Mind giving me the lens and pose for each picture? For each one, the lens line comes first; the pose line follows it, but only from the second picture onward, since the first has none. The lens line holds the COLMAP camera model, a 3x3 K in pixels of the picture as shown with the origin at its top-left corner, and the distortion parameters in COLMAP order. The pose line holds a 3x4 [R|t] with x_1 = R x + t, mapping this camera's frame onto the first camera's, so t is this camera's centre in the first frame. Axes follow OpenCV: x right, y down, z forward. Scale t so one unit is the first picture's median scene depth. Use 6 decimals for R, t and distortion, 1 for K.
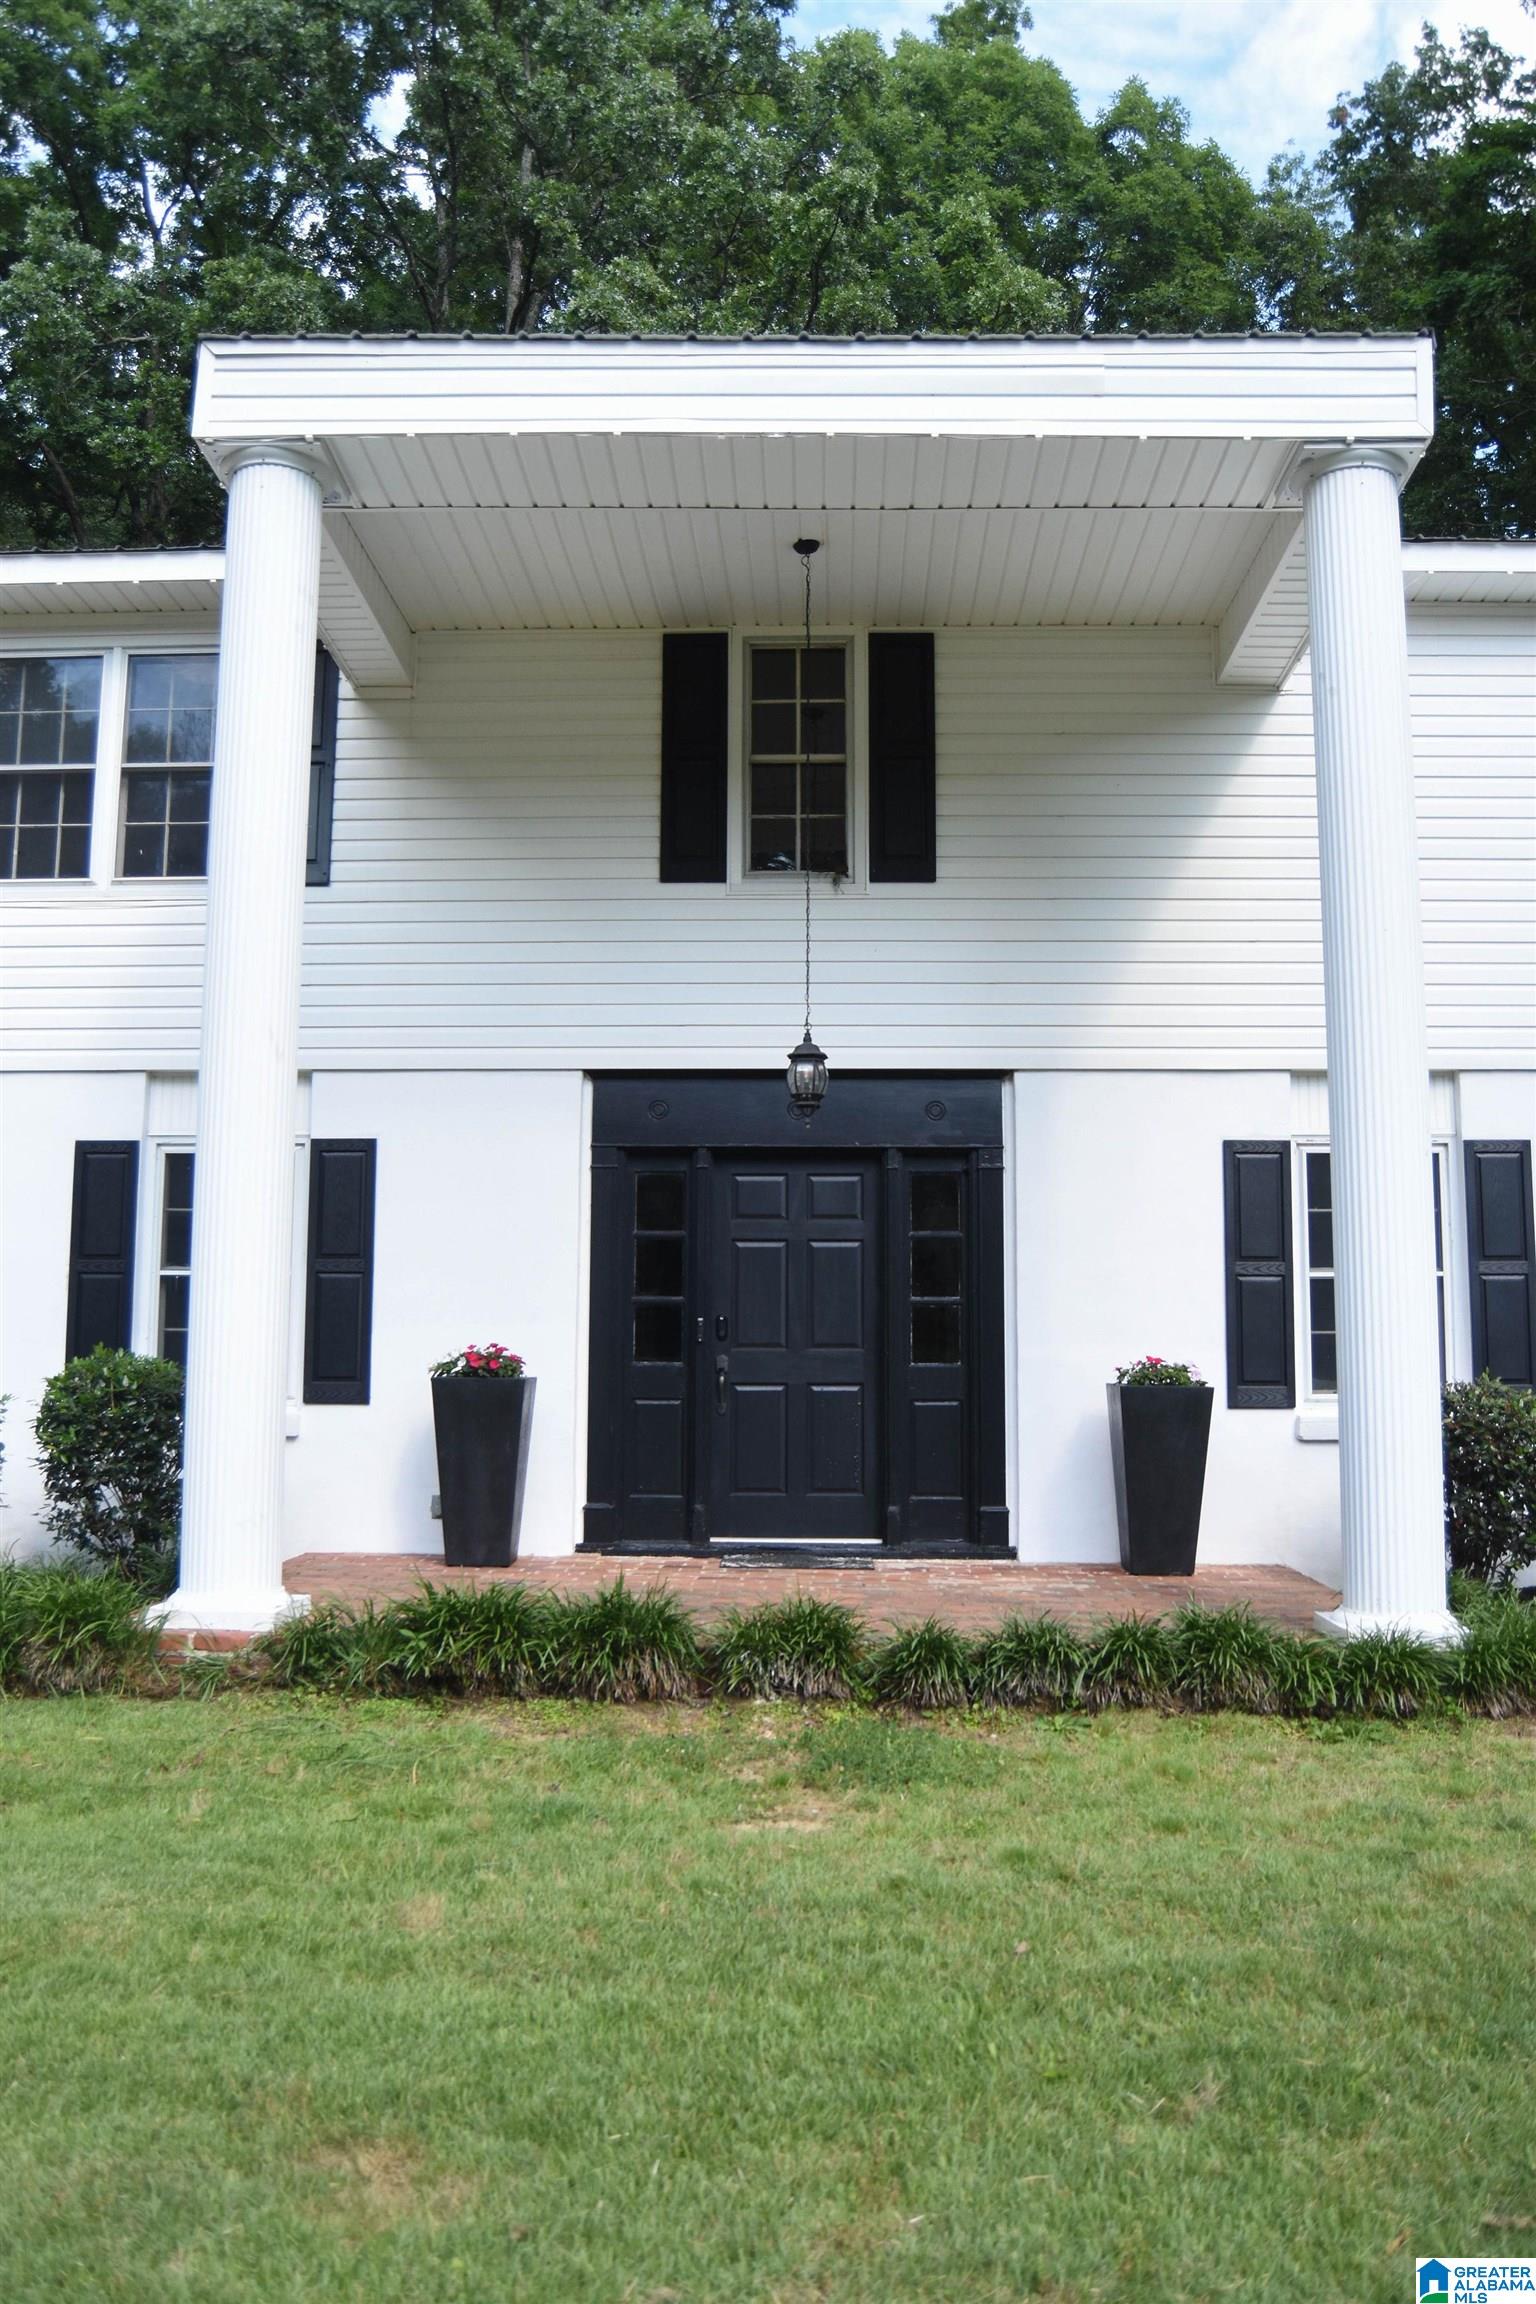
lens RADIAL K [[1893.5, 0, 835.0], [0, 1893.5, 1146.3], [0, 0, 1]] dist [-0.009762, -0.187223]
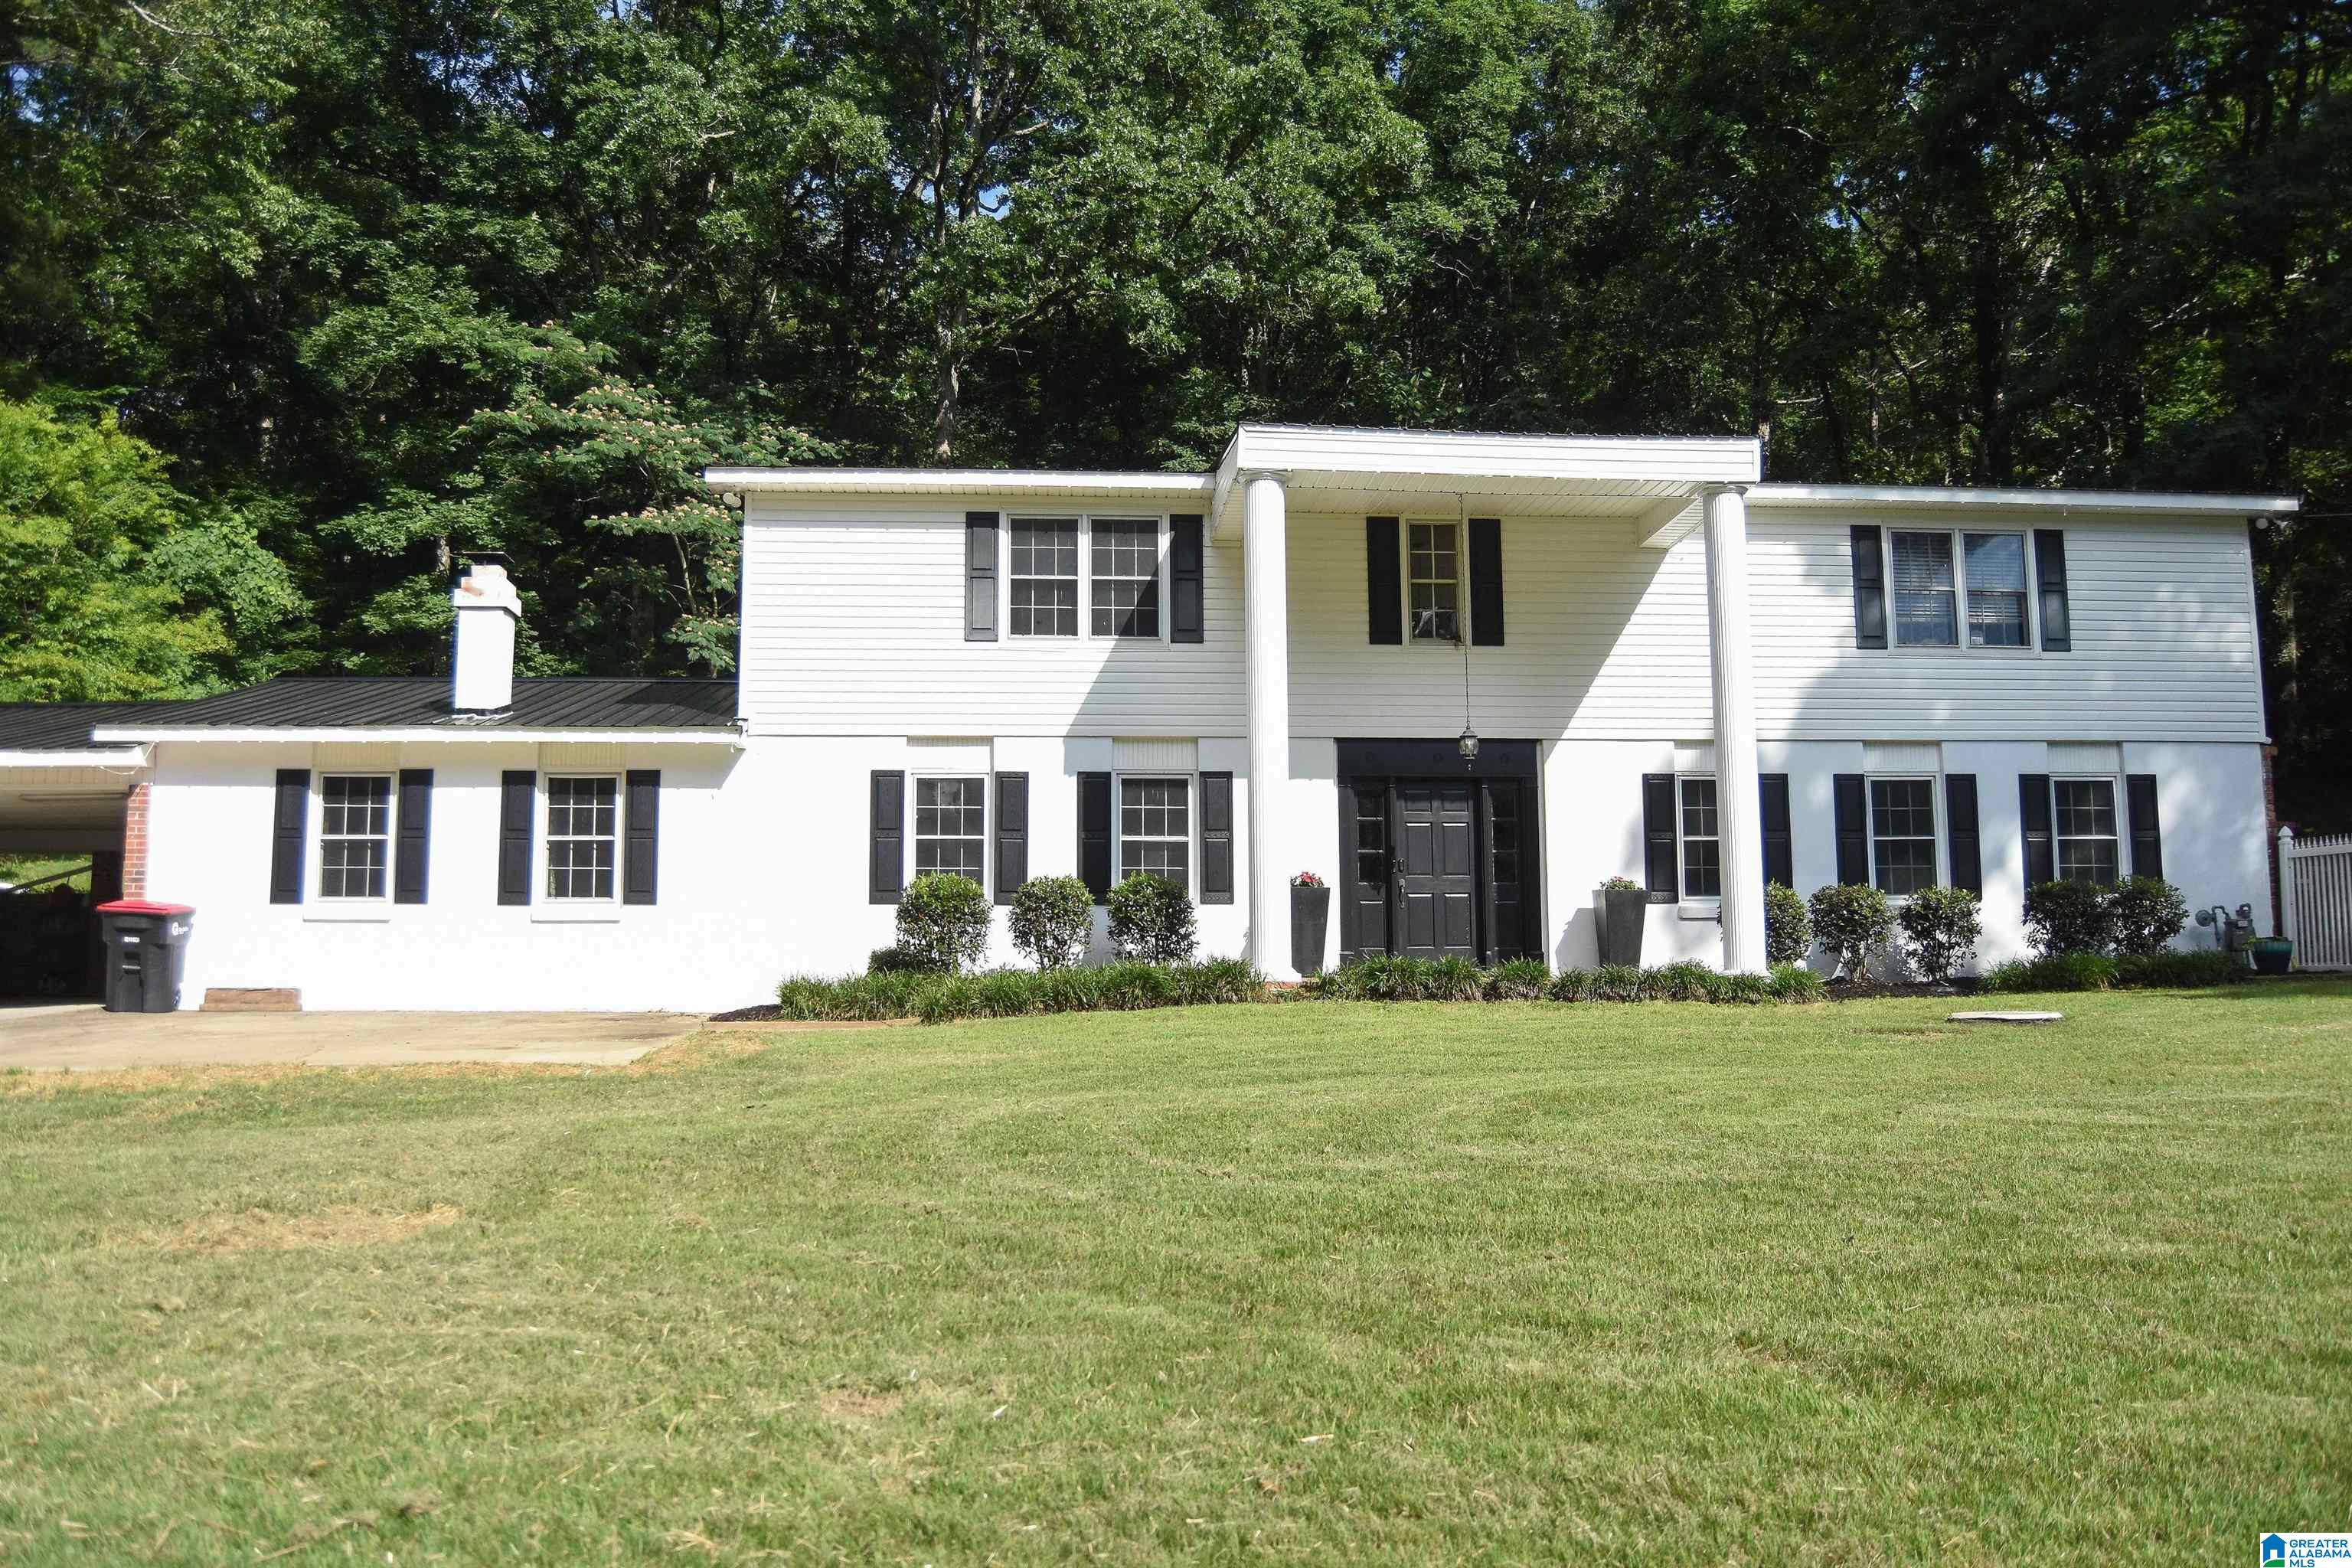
lens RADIAL K [[1862.6, 0, 1176.0], [0, 1862.6, 784.0], [0, 0, 1]] dist [-0.081058, 0.017770]
pose [[0.997526, 0.002483, 0.070253, -0.441032], [-0.003933, 0.999782, 0.020510, -0.031498], [-0.070187, -0.020735, 0.997318, -0.968237]]
